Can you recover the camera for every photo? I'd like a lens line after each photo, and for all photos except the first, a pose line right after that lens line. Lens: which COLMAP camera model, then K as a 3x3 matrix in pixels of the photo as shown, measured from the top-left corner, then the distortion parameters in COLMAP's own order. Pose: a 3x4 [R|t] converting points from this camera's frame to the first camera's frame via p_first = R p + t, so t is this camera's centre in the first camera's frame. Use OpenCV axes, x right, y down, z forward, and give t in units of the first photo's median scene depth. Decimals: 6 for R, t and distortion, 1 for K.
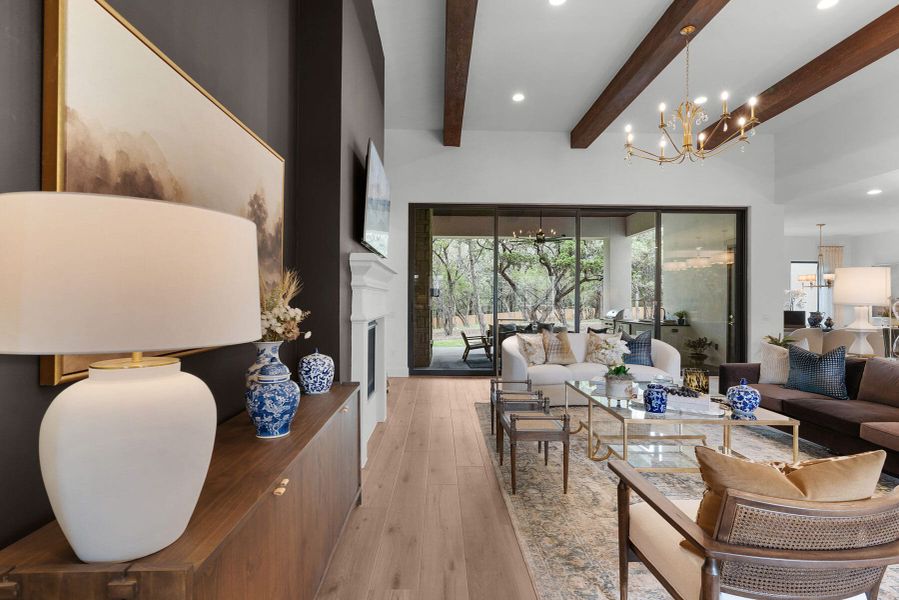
lens RADIAL K [[437.5, 0, 445.9], [0, 437.5, 302.2], [0, 0, 1]] dist [0.000246, 0.000508]
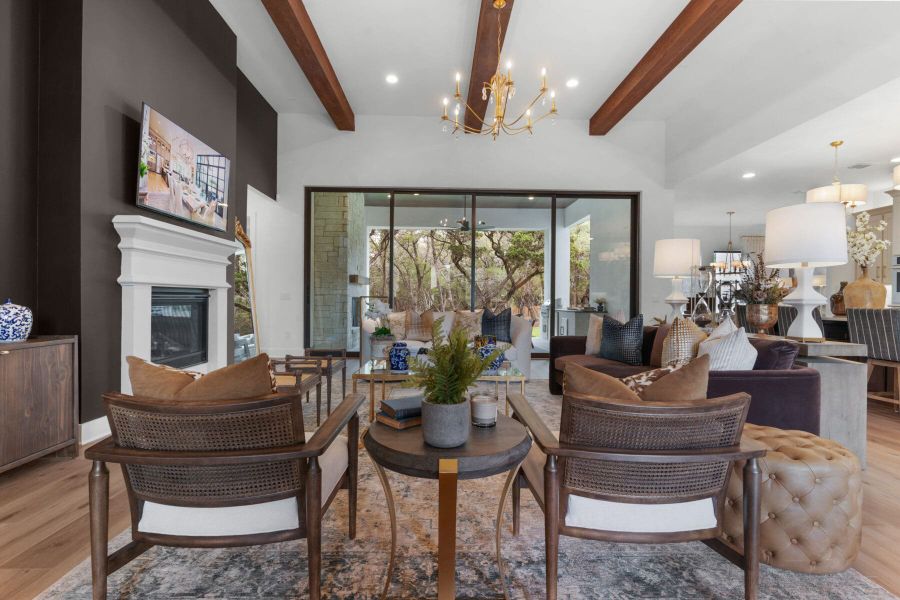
lens RADIAL K [[431.7, 0, 447.5], [0, 431.7, 298.9], [0, 0, 1]] dist [0.001792, 0.000600]
pose [[0.999946, 0.002457, 0.010085, 0.231429], [-0.002411, 0.999987, -0.004550, 0.036482], [-0.010096, 0.004525, 0.999939, 0.001824]]
